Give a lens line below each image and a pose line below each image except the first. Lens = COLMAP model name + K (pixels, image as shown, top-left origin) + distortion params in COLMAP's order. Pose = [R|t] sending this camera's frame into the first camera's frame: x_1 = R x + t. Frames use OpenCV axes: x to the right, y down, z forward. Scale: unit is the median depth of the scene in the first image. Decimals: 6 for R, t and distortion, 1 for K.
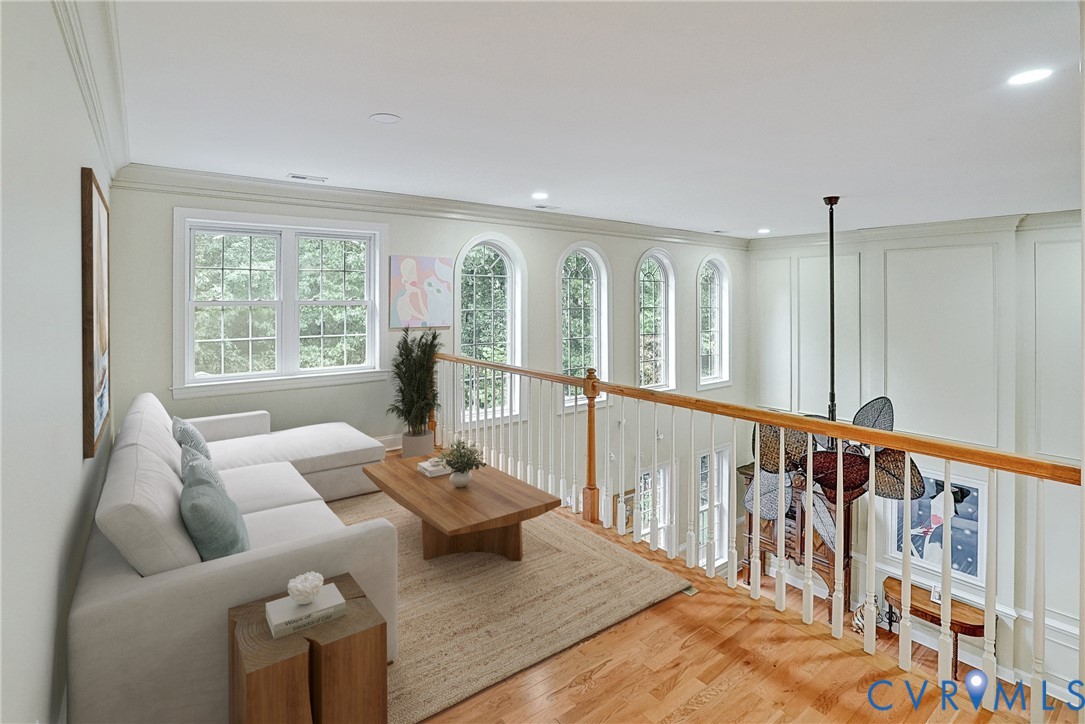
lens RADIAL K [[546.3, 0, 543.1], [0, 546.3, 295.2], [0, 0, 1]] dist [0.002041, 0.014506]
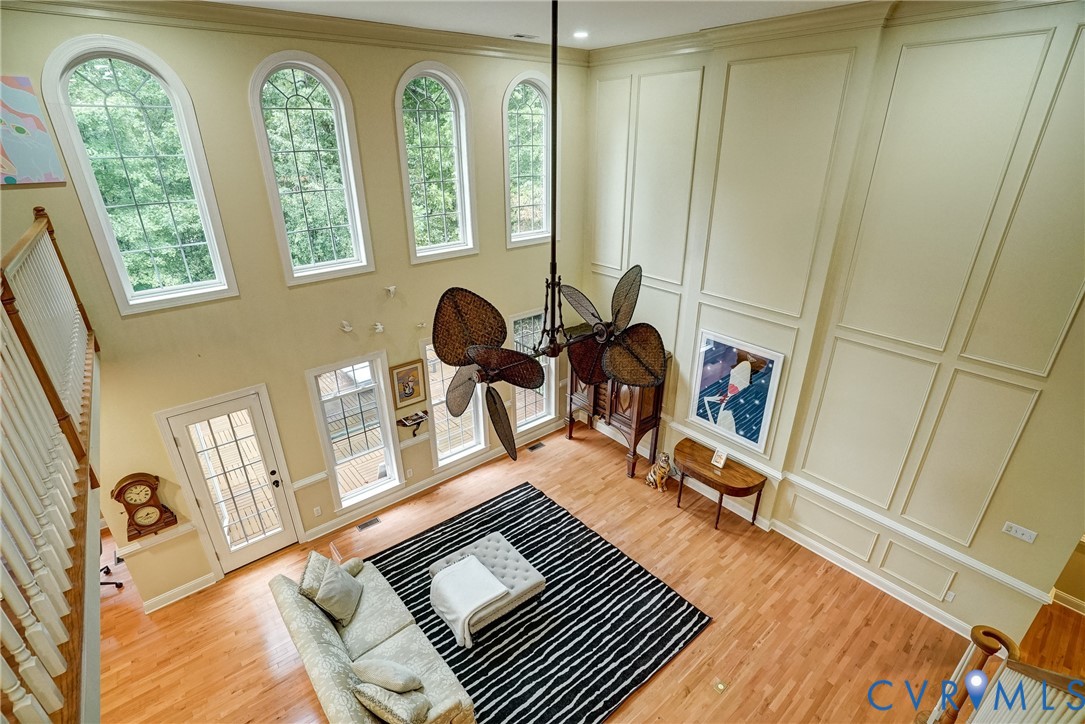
lens RADIAL K [[508.4, 0, 546.9], [0, 508.4, 338.8], [0, 0, 1]] dist [-0.020922, 0.000838]
pose [[0.999477, -0.000883, -0.032335, 0.437664], [0.012963, 0.926779, 0.375383, 0.007791], [0.029636, -0.375606, 0.926306, 0.240646]]
